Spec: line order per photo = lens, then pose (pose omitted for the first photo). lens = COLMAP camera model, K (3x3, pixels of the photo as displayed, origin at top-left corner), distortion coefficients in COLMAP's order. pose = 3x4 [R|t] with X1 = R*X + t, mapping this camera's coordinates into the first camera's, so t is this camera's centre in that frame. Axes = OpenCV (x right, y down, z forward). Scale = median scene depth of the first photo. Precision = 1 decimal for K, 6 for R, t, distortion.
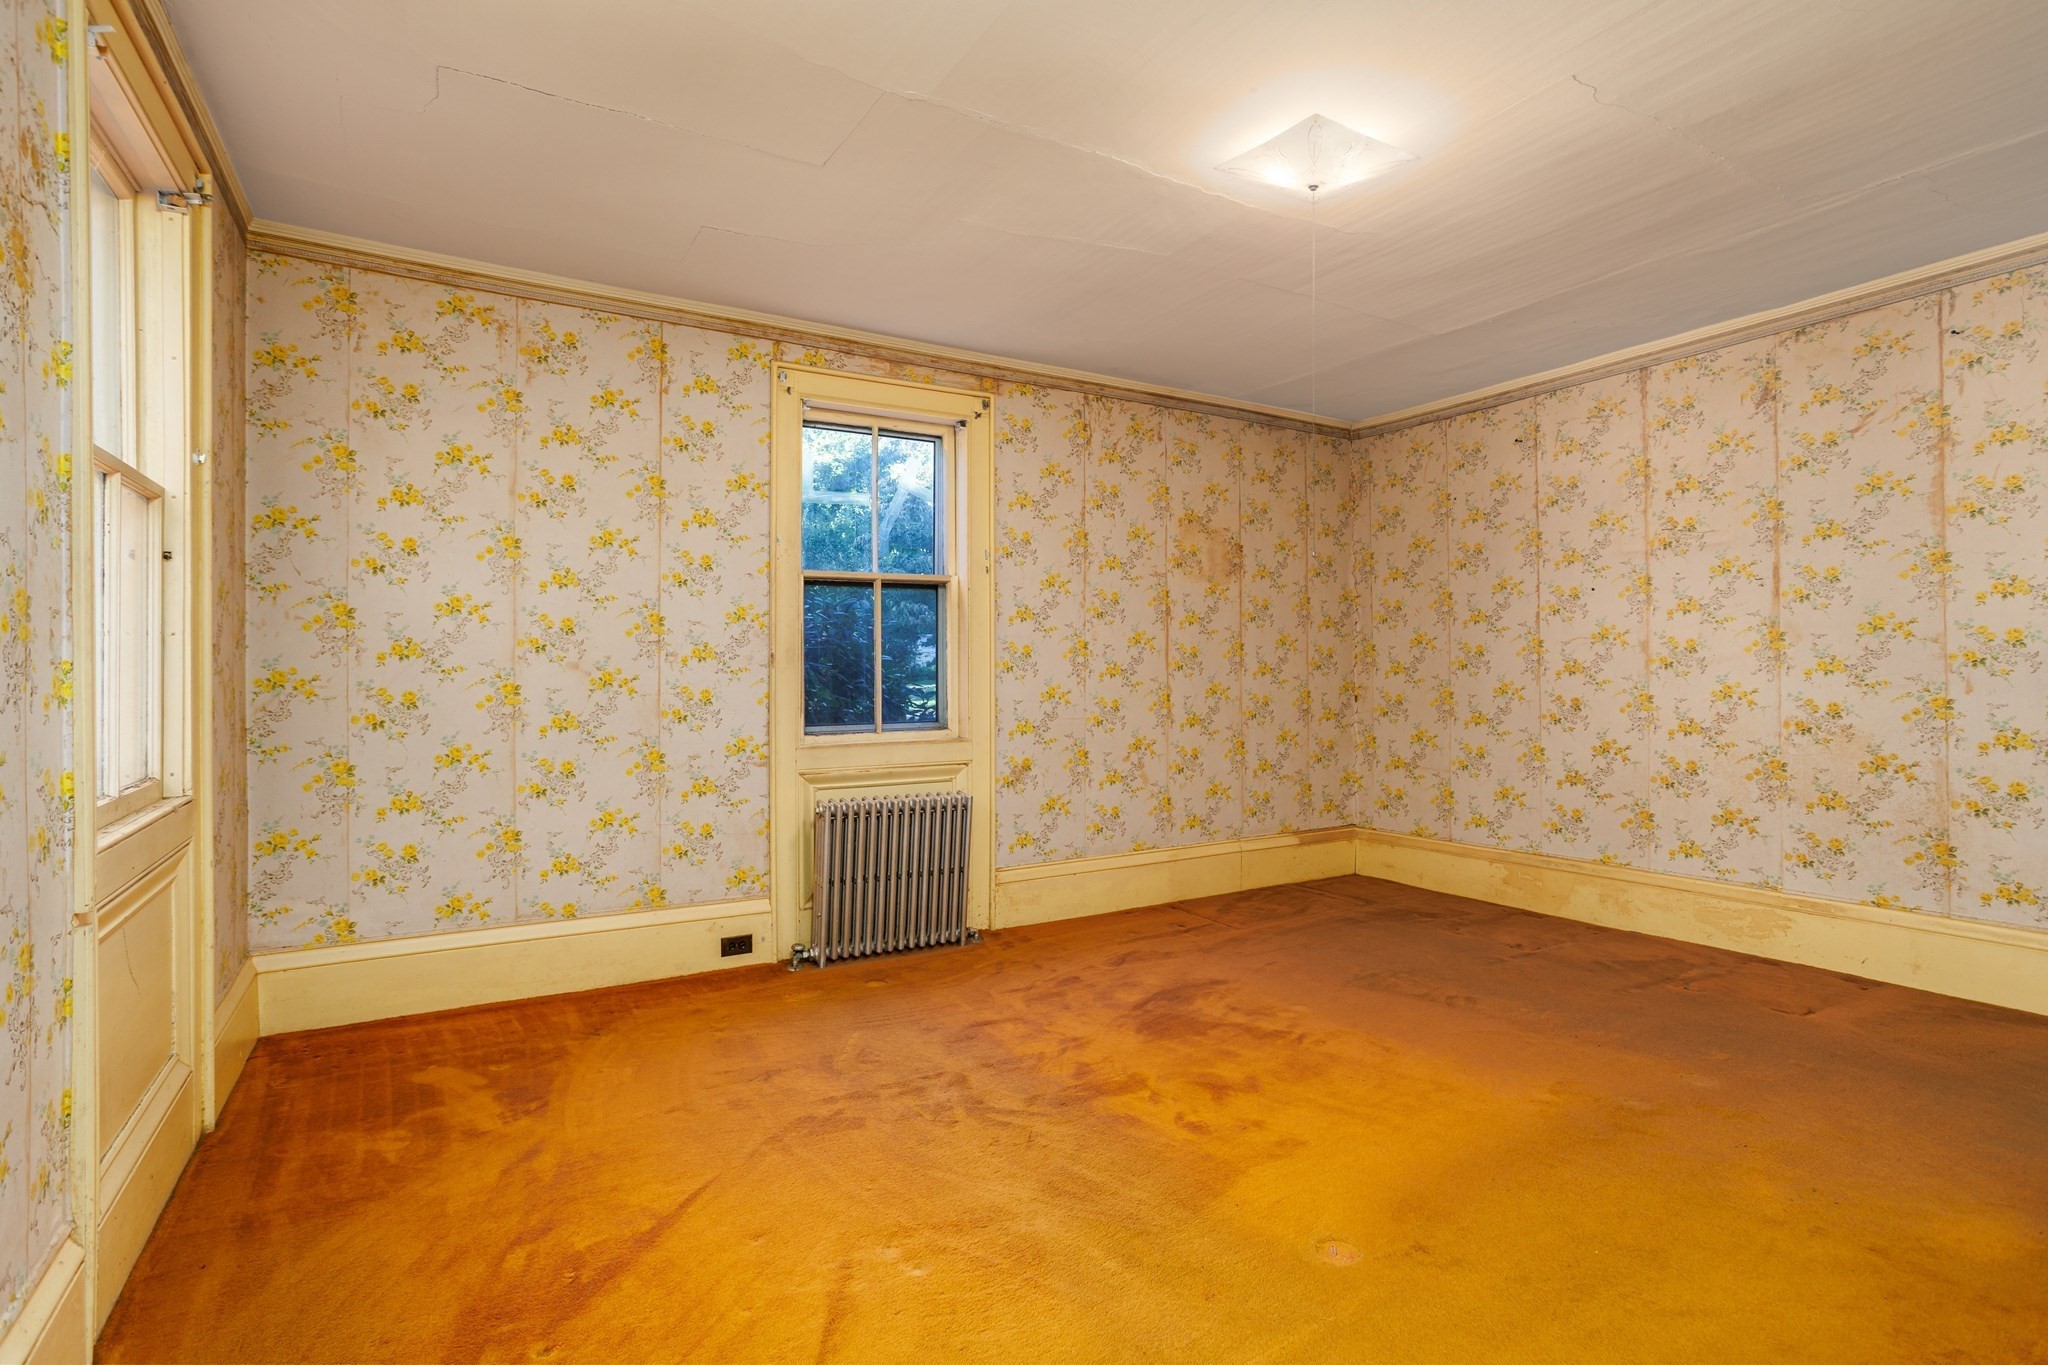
lens RADIAL K [[986.0, 0, 1020.4], [0, 986.0, 662.3], [0, 0, 1]] dist [-0.063270, 0.036286]
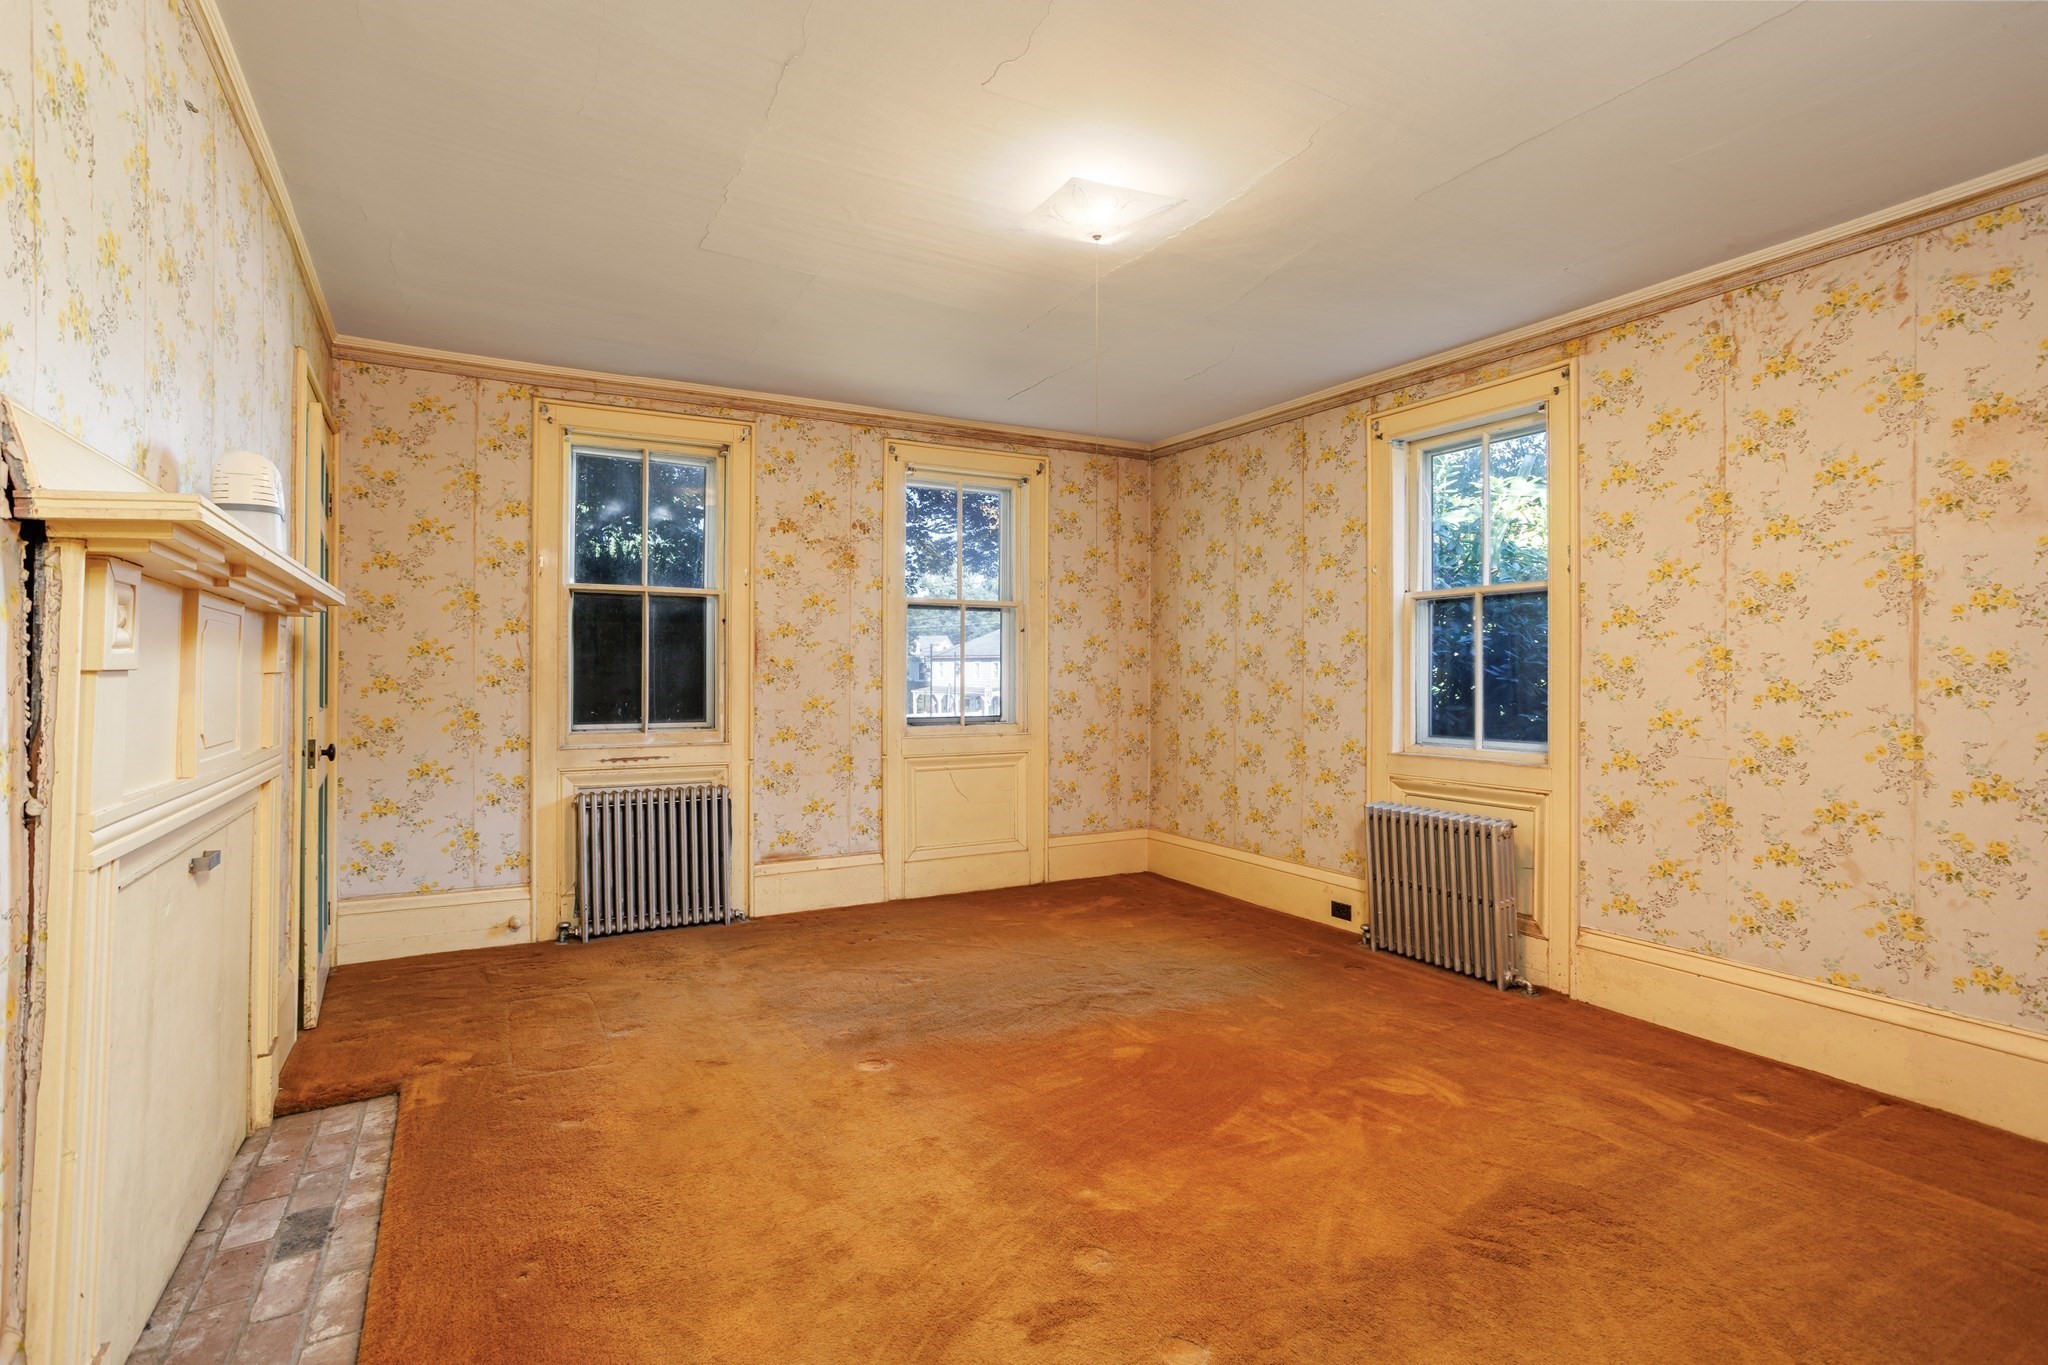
lens RADIAL K [[986.0, 0, 1020.4], [0, 986.0, 662.3], [0, 0, 1]] dist [-0.063270, 0.036286]
pose [[-0.027535, -0.009882, -0.999572, 0.846950], [-0.002202, 0.999949, -0.009825, -0.004584], [0.999618, 0.001931, -0.027556, 0.578768]]
